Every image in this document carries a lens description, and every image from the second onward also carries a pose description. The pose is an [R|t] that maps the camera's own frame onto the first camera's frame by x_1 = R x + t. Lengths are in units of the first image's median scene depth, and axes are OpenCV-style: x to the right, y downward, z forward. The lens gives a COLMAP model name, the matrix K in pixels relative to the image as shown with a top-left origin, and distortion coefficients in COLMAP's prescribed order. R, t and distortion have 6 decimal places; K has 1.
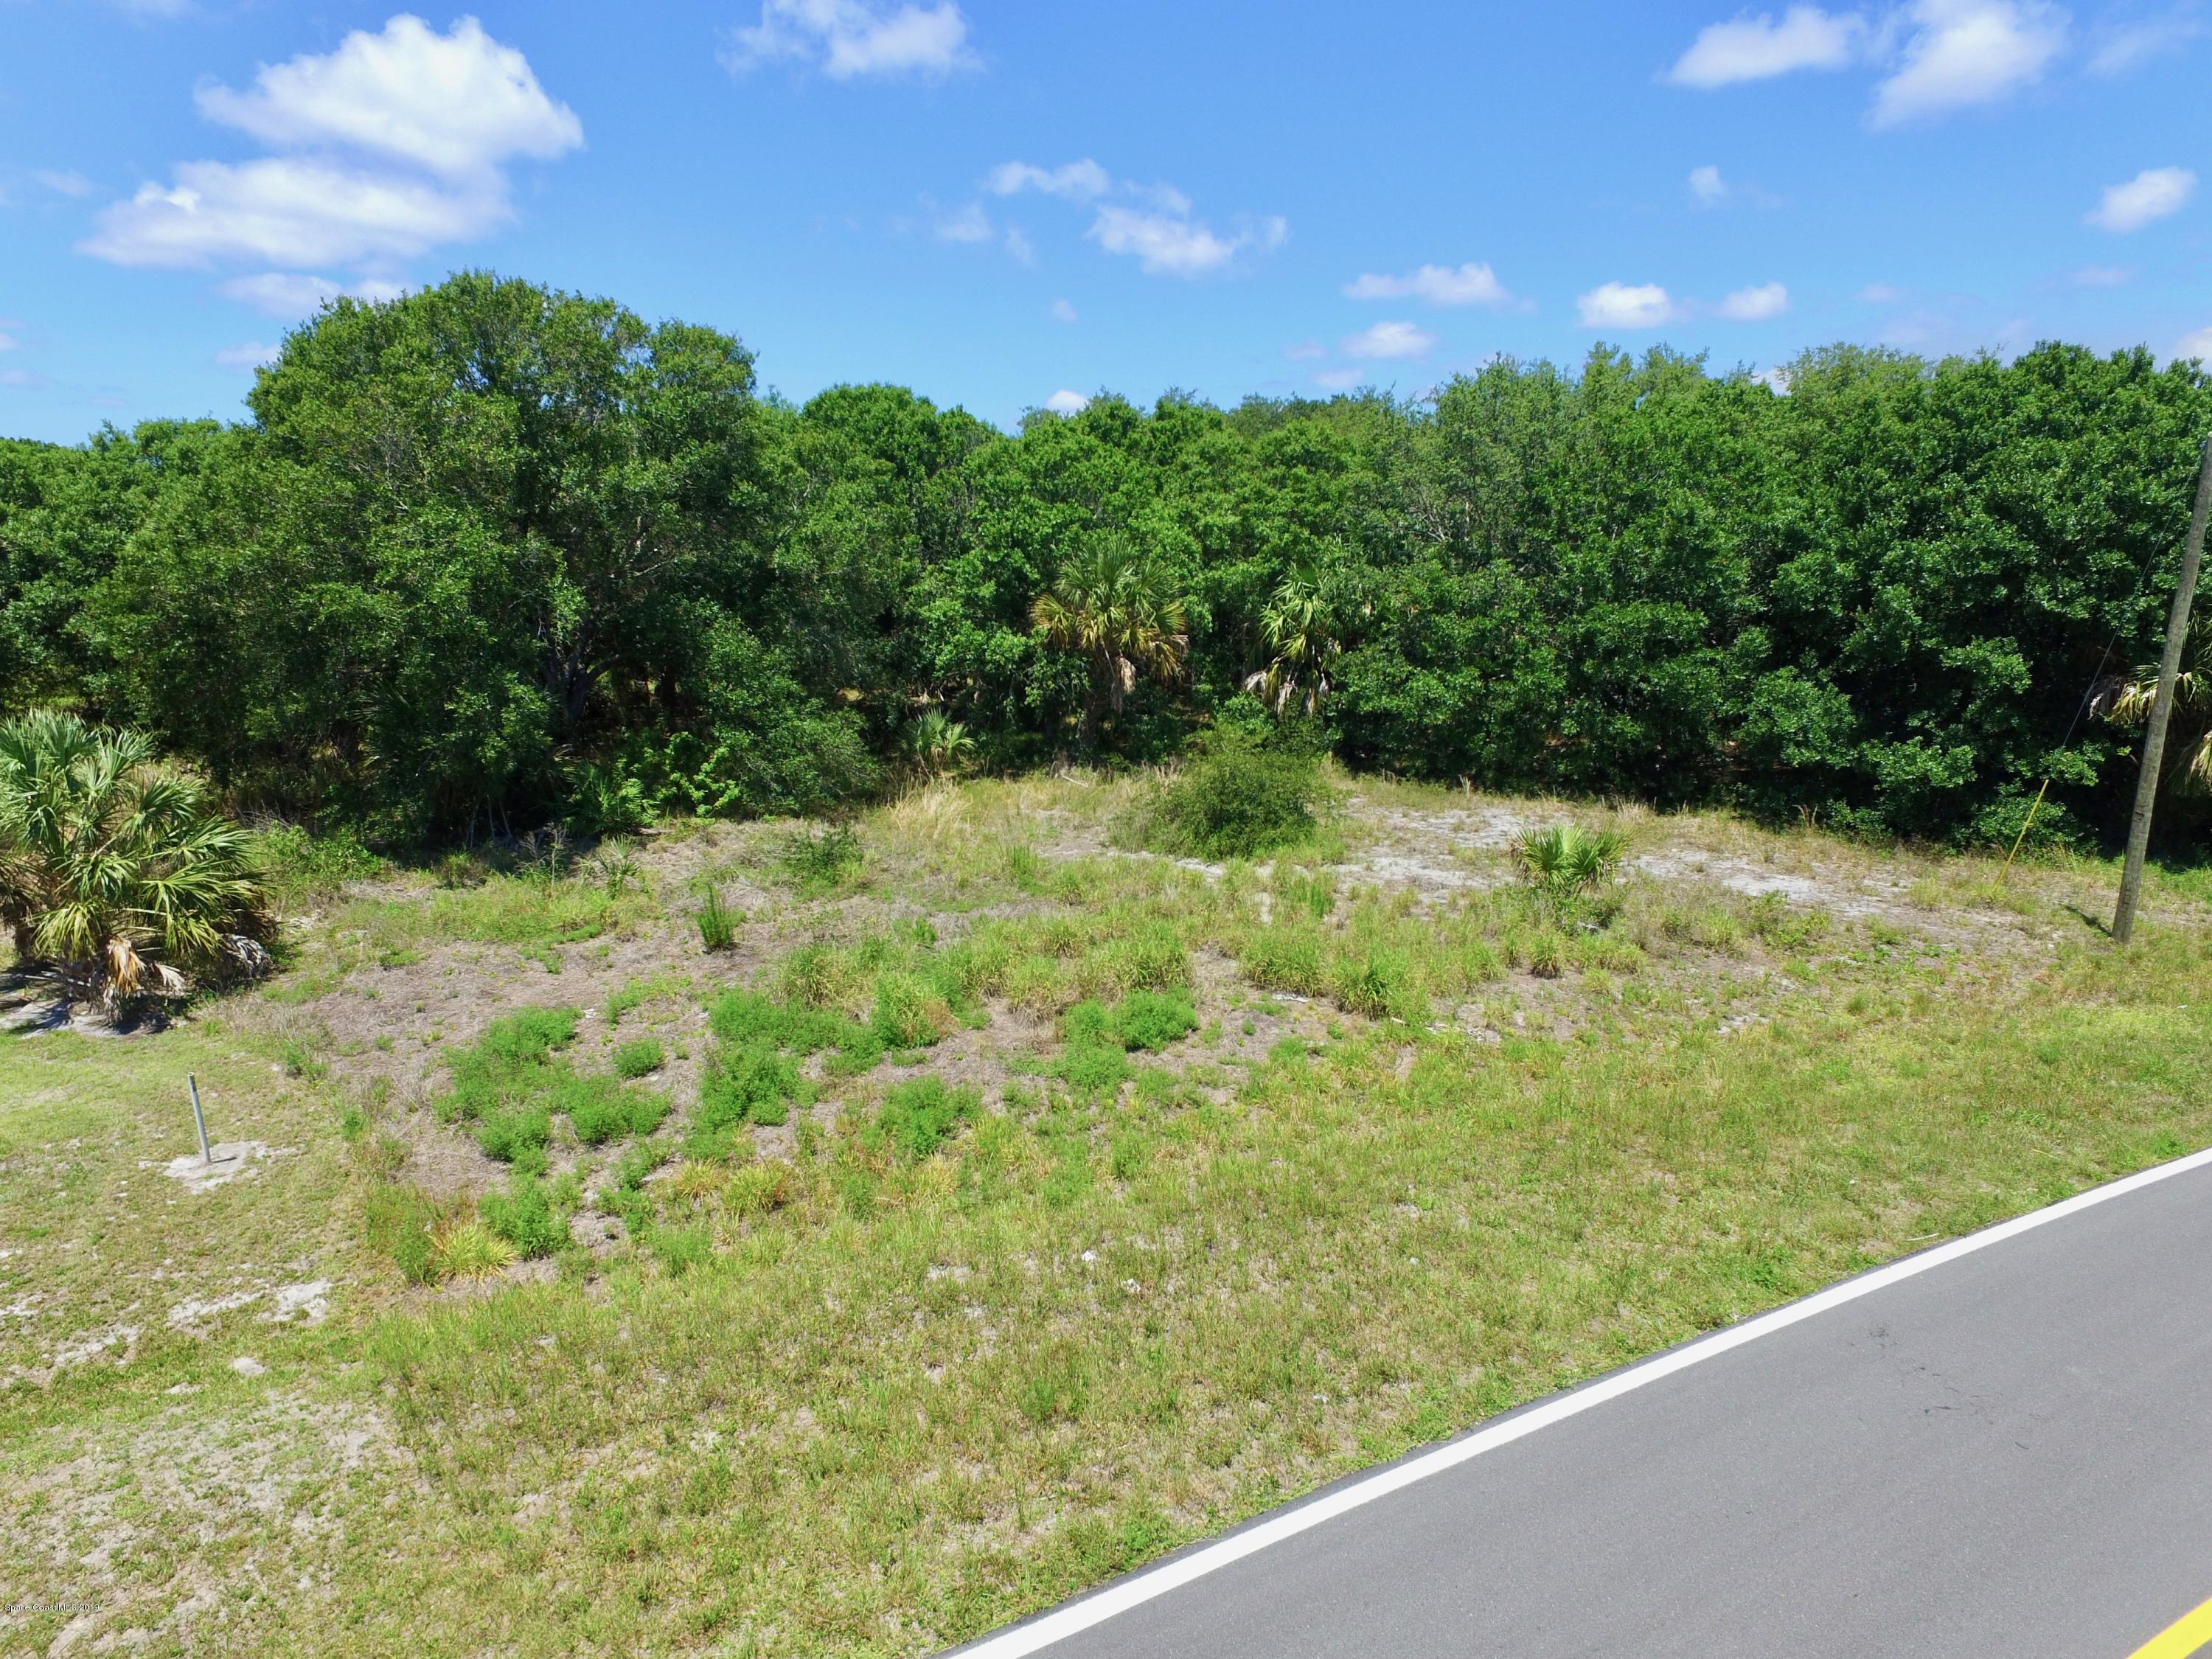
lens RADIAL K [[1292.8, 0, 1105.0], [0, 1292.8, 822.4], [0, 0, 1]] dist [-0.017570, 0.017691]
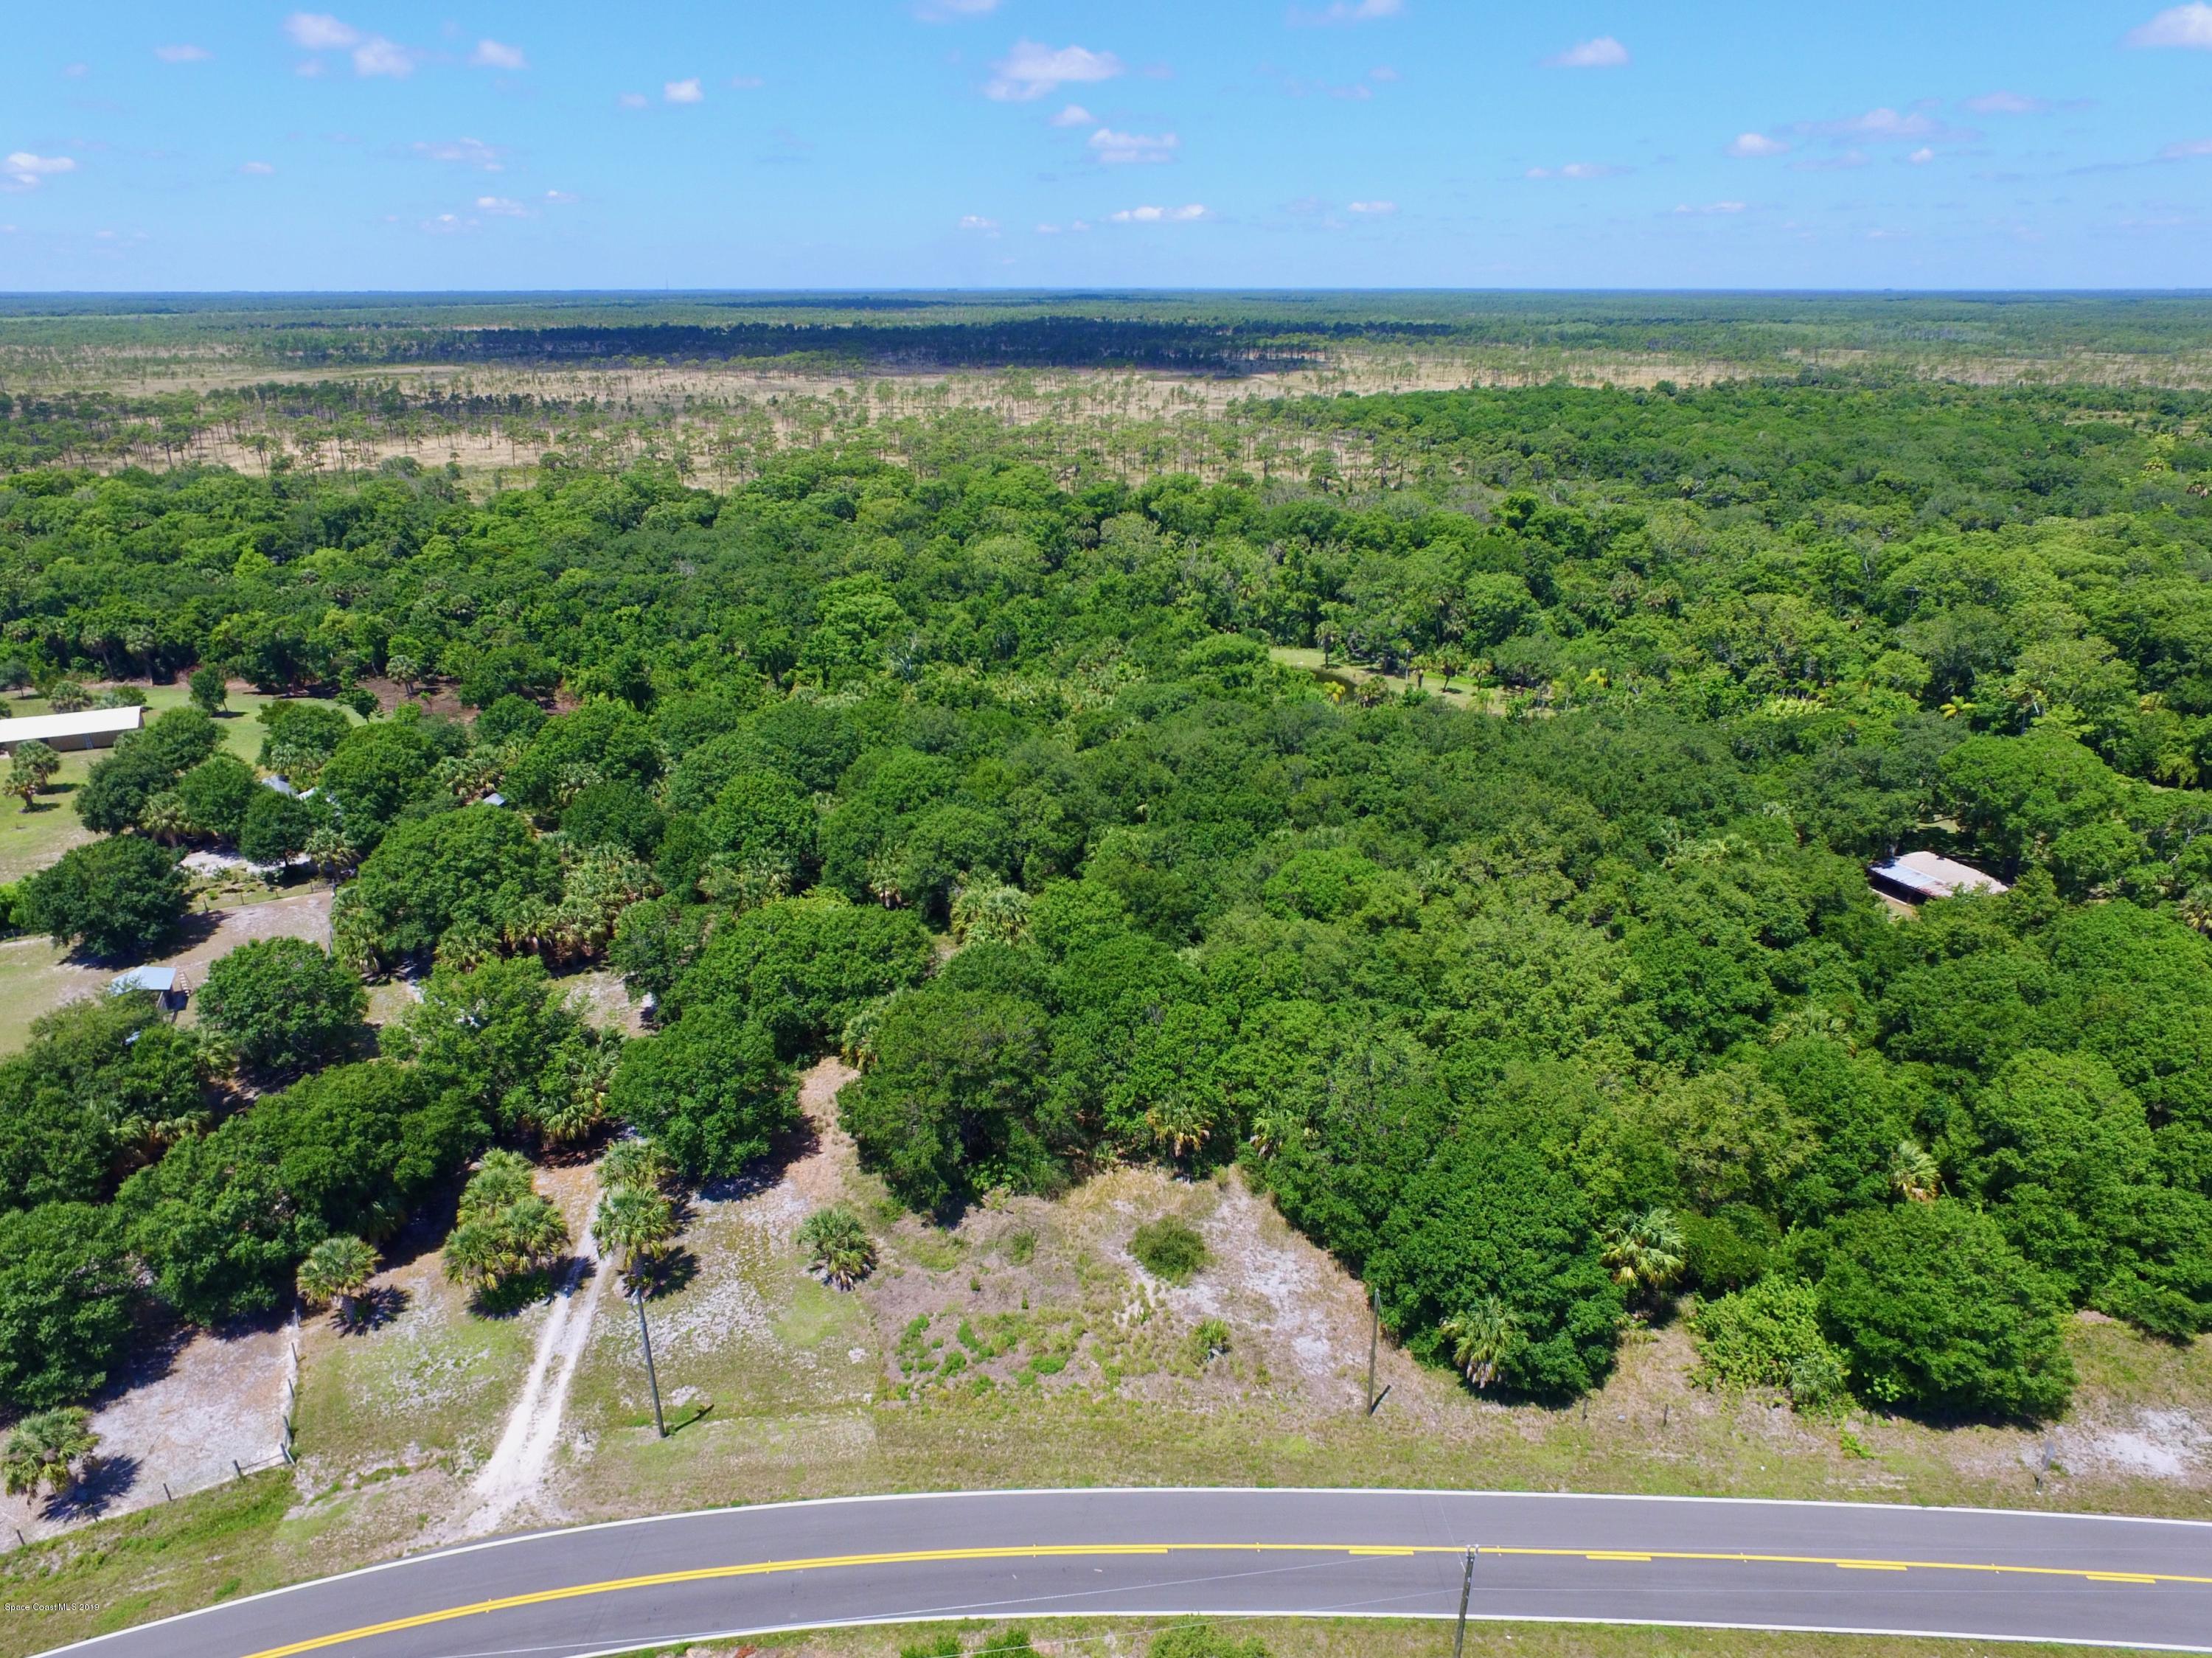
lens RADIAL K [[1354.2, 0, 1104.6], [0, 1354.2, 830.0], [0, 0, 1]] dist [-0.015474, 0.015911]
pose [[0.900948, 0.162521, -0.402344, 1.068241], [-0.092169, 0.977729, 0.188551, -1.515734], [0.424026, -0.132791, 0.895862, -1.648373]]
